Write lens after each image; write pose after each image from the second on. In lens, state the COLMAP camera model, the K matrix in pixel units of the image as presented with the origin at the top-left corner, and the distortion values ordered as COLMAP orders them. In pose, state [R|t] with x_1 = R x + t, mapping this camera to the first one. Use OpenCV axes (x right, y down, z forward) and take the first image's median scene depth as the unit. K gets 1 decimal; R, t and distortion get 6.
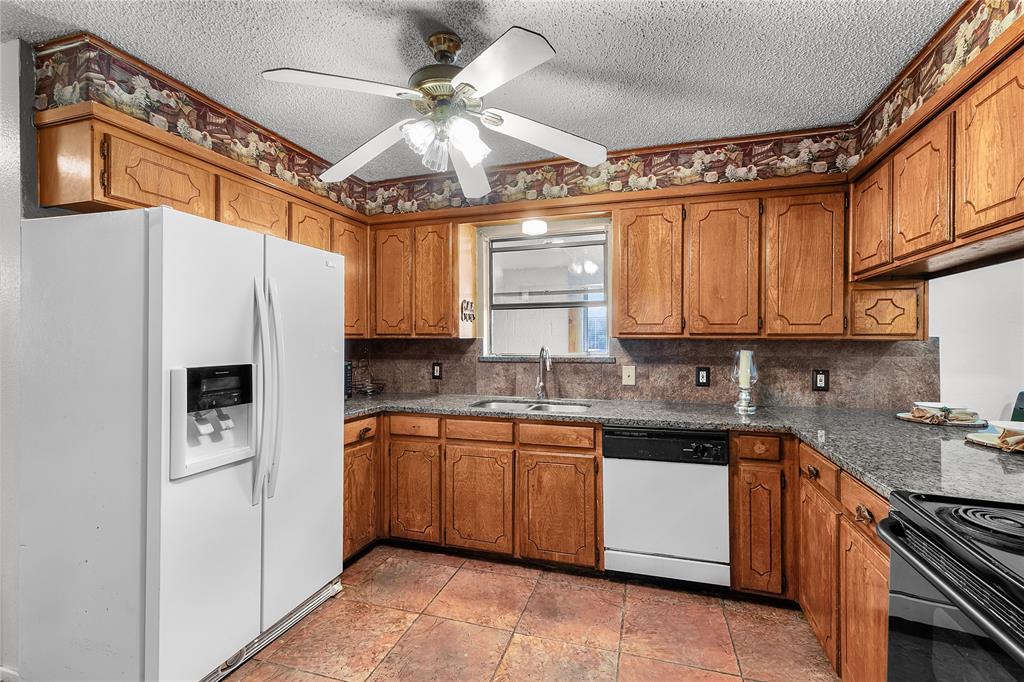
lens RADIAL K [[438.1, 0, 509.3], [0, 438.1, 342.3], [0, 0, 1]] dist [0.001442, 0.000375]
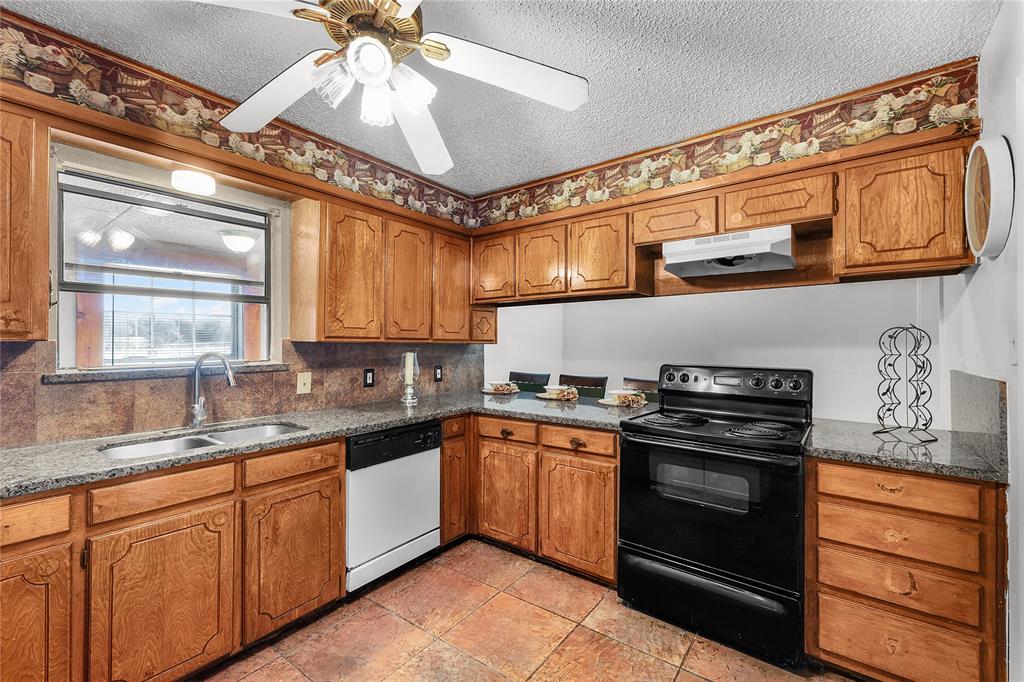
lens RADIAL K [[438.1, 0, 509.3], [0, 438.1, 342.3], [0, 0, 1]] dist [0.001442, 0.000375]
pose [[0.339465, 0.001399, 0.940618, -0.499282], [0.004108, 0.999987, -0.002970, -0.004686], [-0.940610, 0.004872, 0.339455, 0.341823]]
